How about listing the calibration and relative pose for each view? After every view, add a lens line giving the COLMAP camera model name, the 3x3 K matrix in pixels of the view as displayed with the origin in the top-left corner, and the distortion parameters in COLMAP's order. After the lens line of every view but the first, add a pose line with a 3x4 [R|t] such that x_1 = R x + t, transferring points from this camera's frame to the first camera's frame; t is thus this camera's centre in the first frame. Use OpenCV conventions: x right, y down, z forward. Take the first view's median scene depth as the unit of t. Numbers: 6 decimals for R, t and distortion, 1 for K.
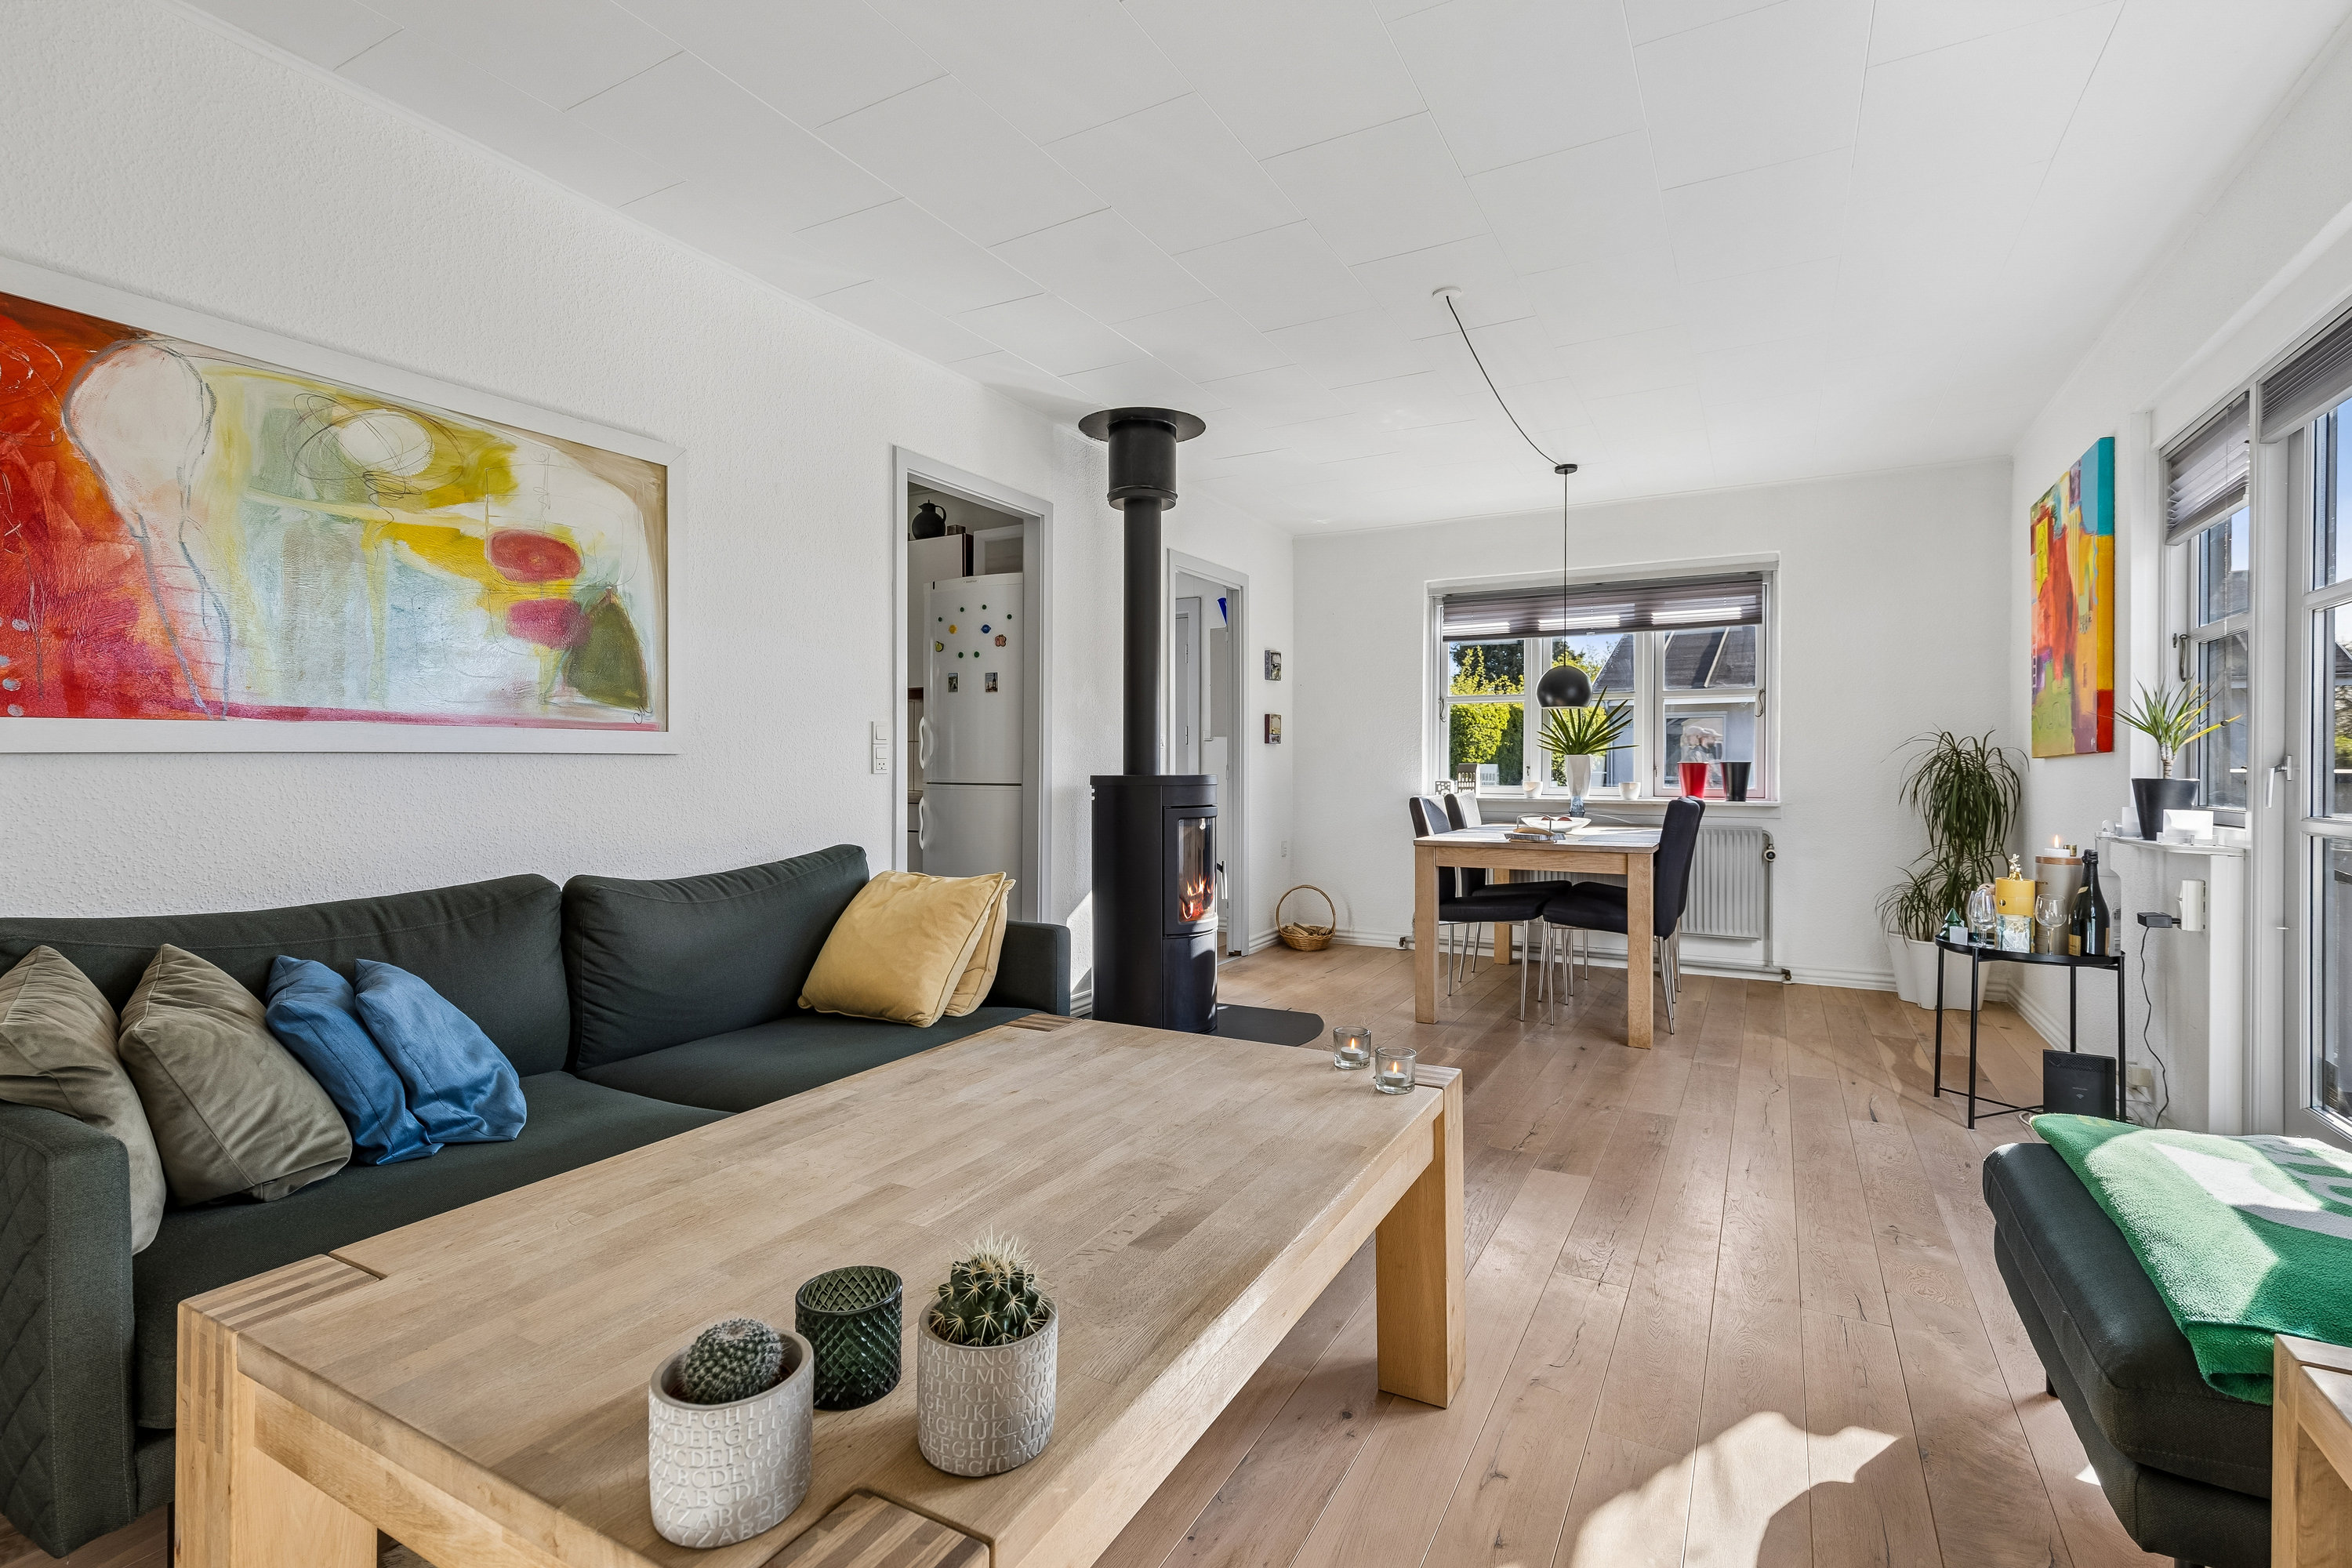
lens RADIAL K [[1087.3, 0, 1173.6], [0, 1087.3, 779.6], [0, 0, 1]] dist [-0.001179, -0.000424]
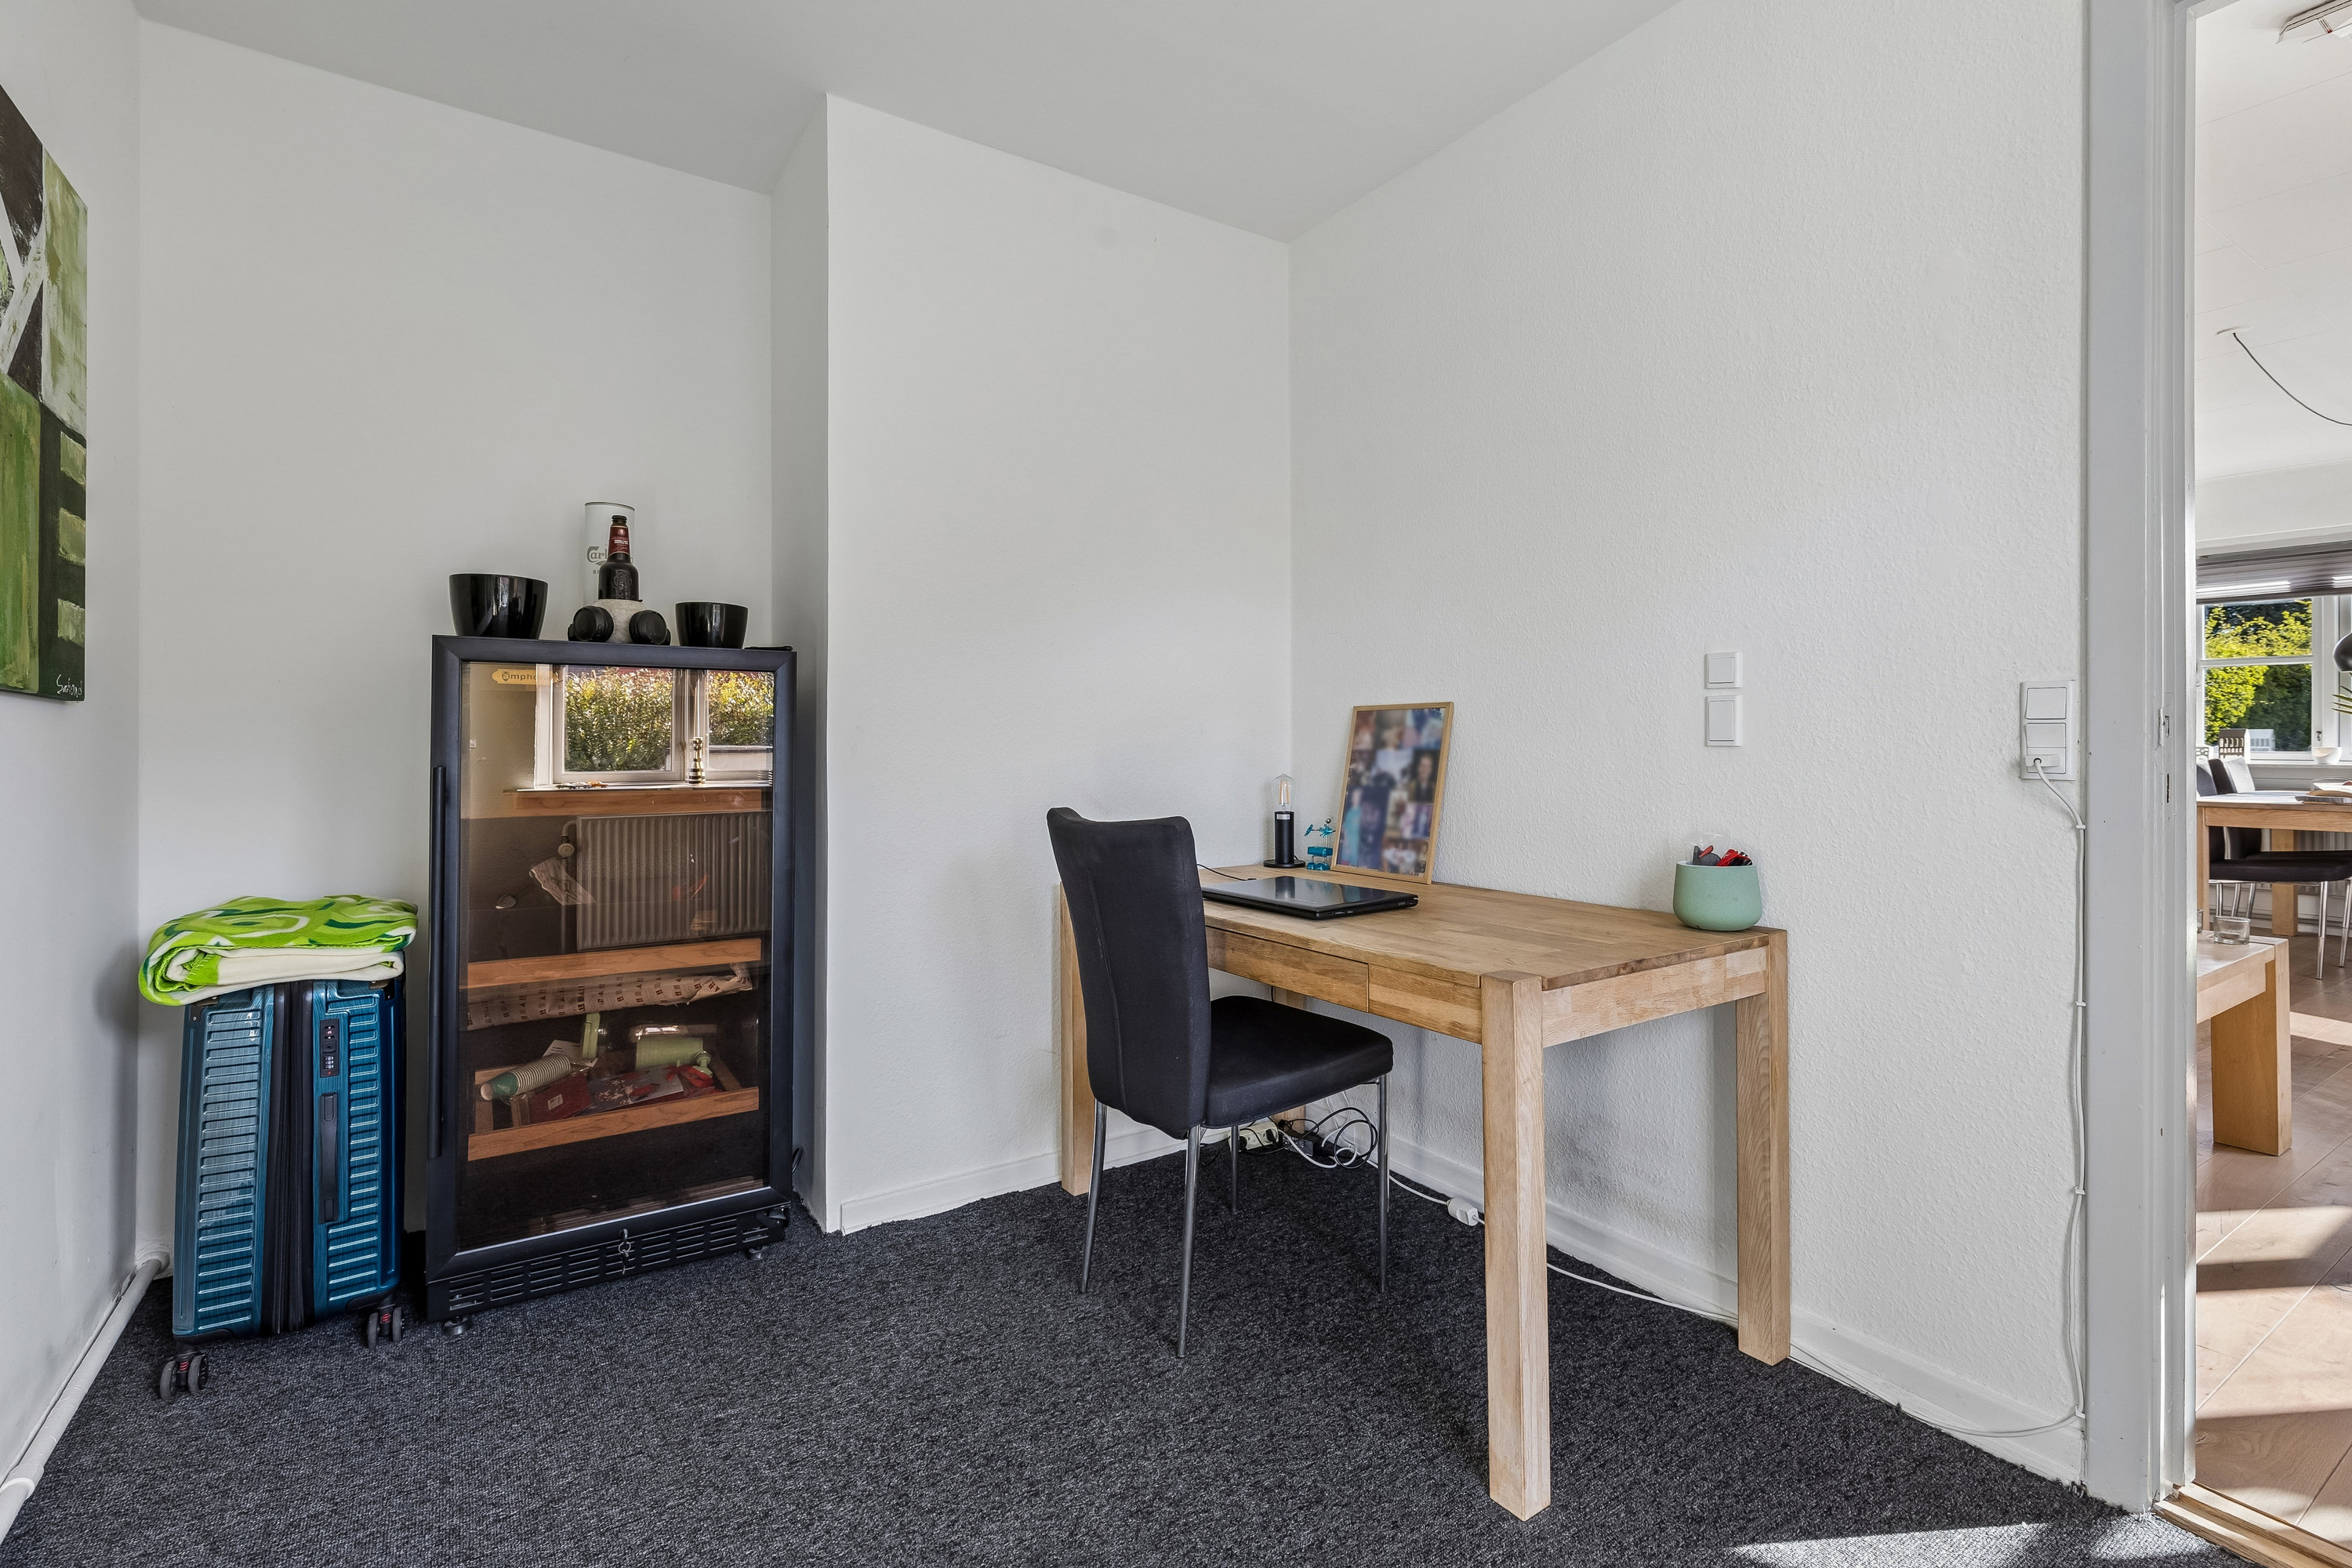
lens RADIAL K [[1087.3, 0, 1170.6], [0, 1087.3, 739.0], [0, 0, 1]] dist [-0.001179, -0.000424]
pose [[0.884028, -0.001349, -0.467433, -0.125006], [-0.001961, 0.999976, -0.006594, 0.003097], [0.467431, 0.006746, 0.884004, -0.328083]]
